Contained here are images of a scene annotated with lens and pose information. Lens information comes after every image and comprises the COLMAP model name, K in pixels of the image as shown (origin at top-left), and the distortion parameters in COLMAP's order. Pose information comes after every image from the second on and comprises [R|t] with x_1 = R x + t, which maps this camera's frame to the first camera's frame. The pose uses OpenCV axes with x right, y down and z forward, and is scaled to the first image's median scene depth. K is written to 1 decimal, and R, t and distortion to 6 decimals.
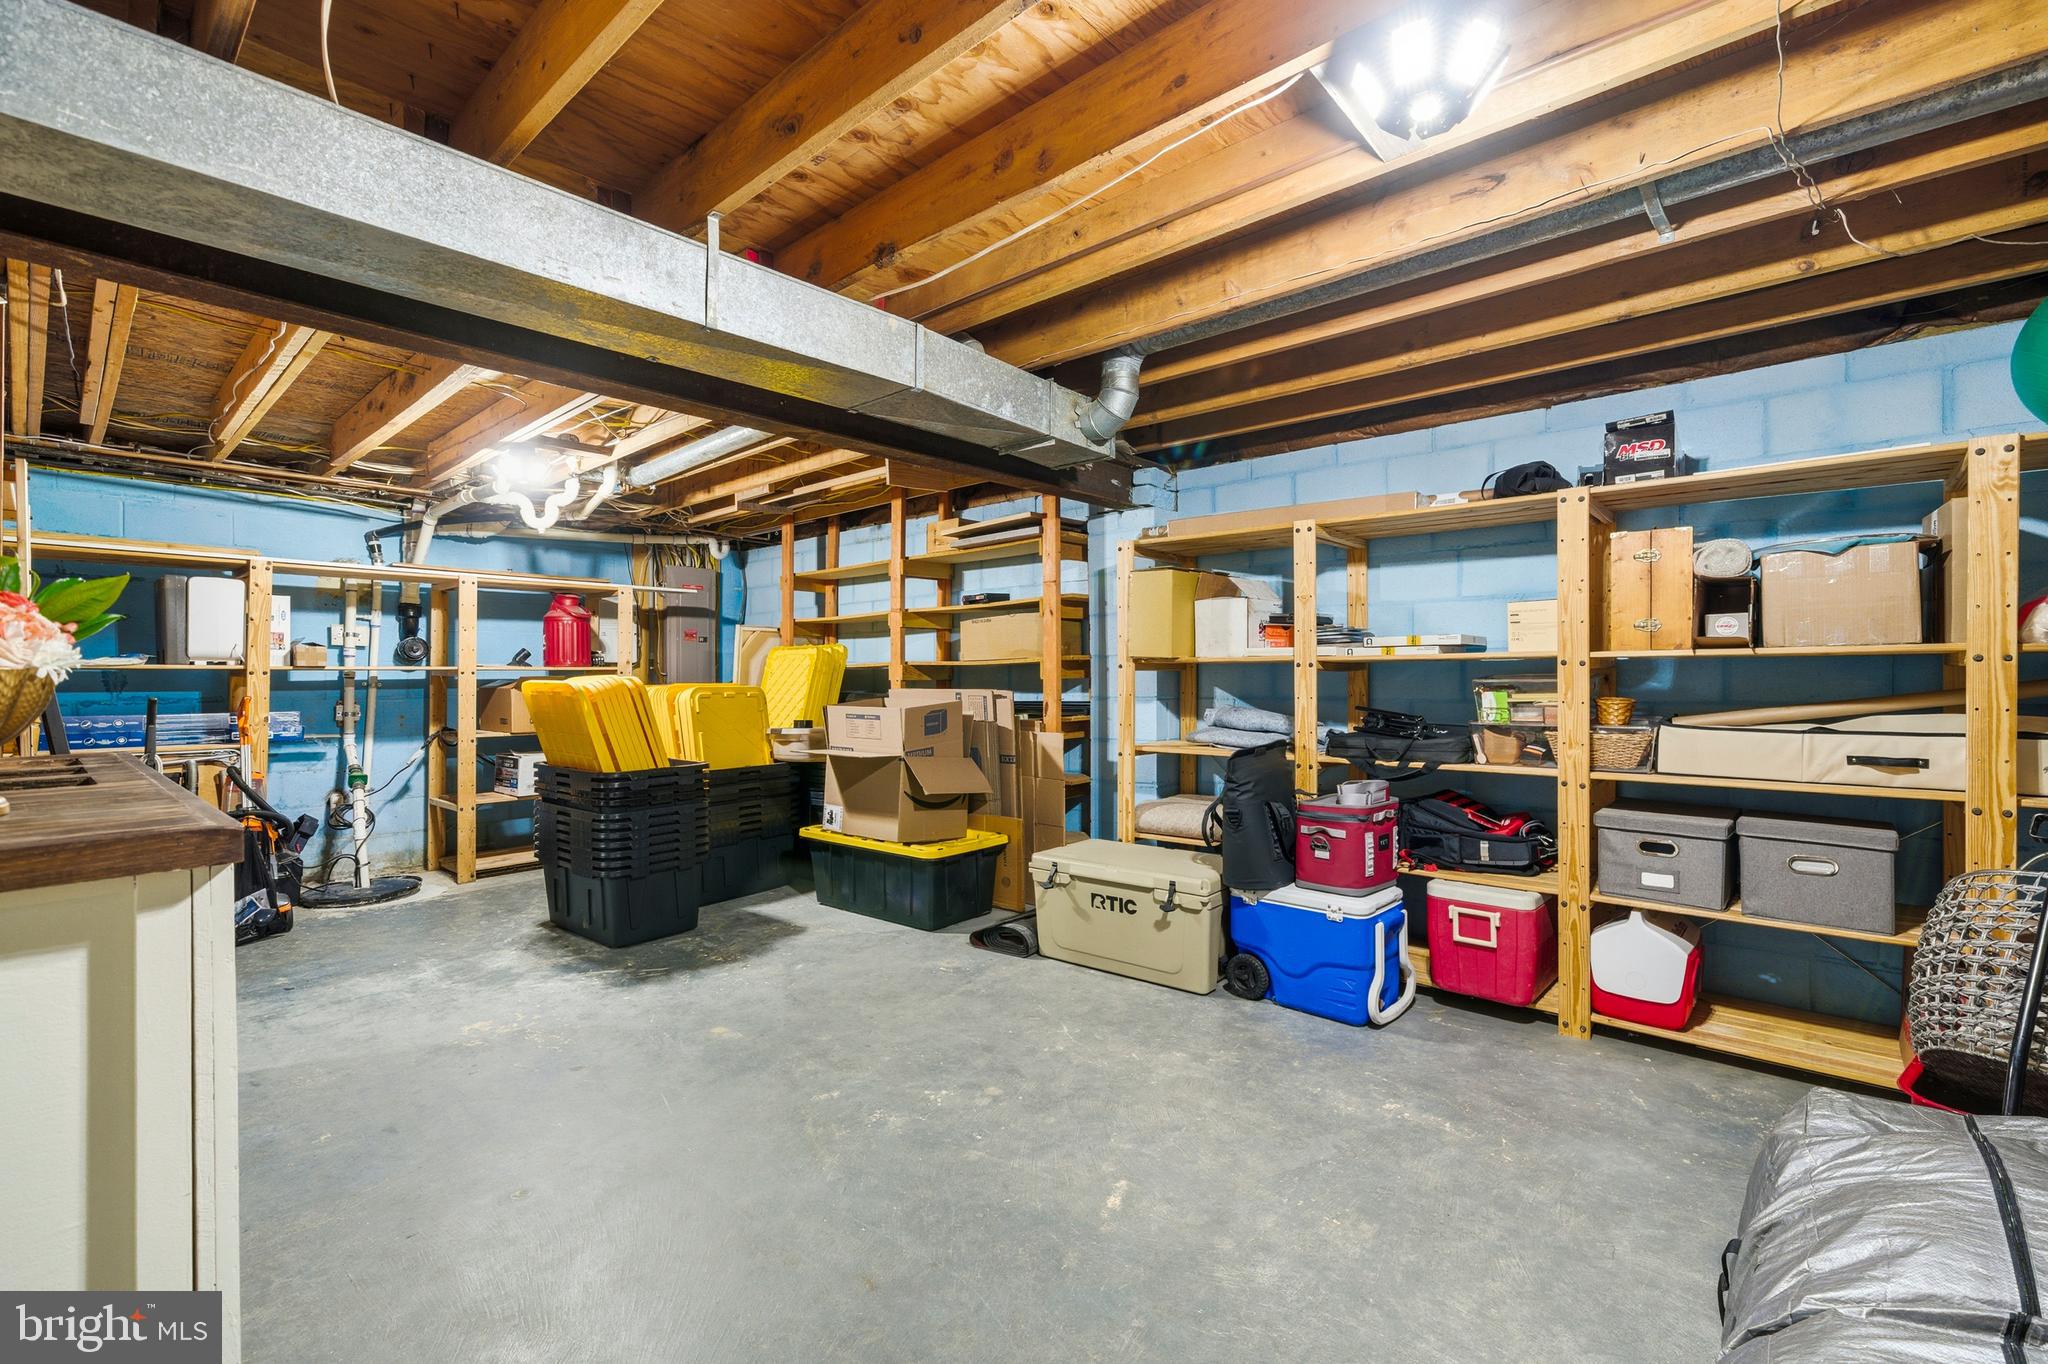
lens RADIAL K [[905.5, 0, 1027.6], [0, 905.5, 697.2], [0, 0, 1]] dist [-0.001610, 0.000190]
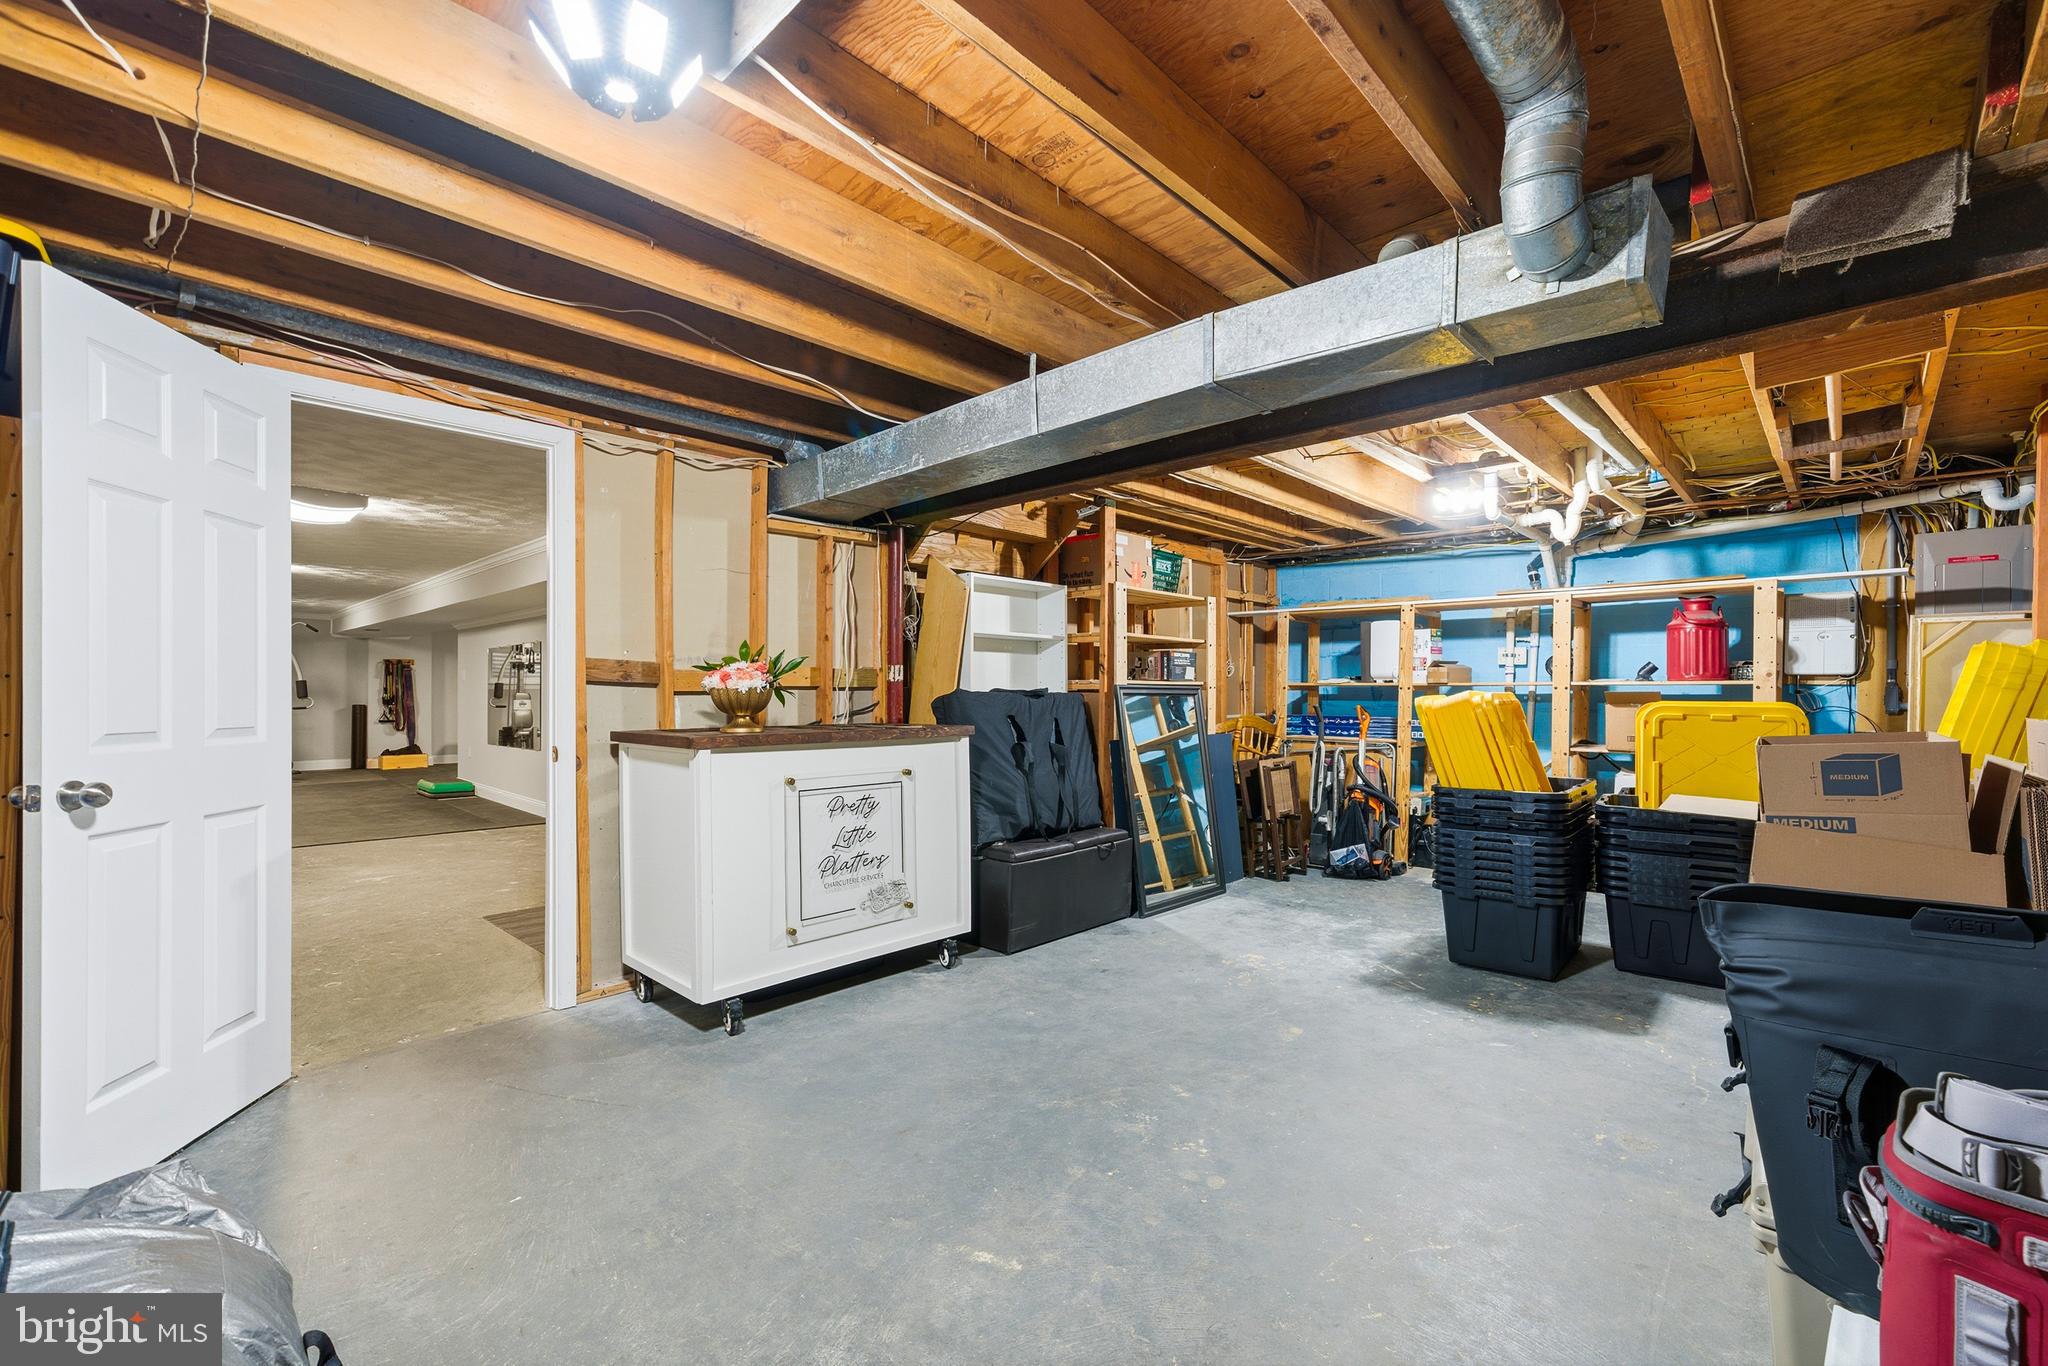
lens RADIAL K [[853.7, 0, 1025.2], [0, 853.7, 693.8], [0, 0, 1]] dist [-0.000700, -0.000152]
pose [[-0.055700, 0.005486, -0.998432, 0.549316], [-0.021849, 0.999739, 0.006713, -0.017930], [0.998208, 0.022189, -0.055566, 0.610053]]
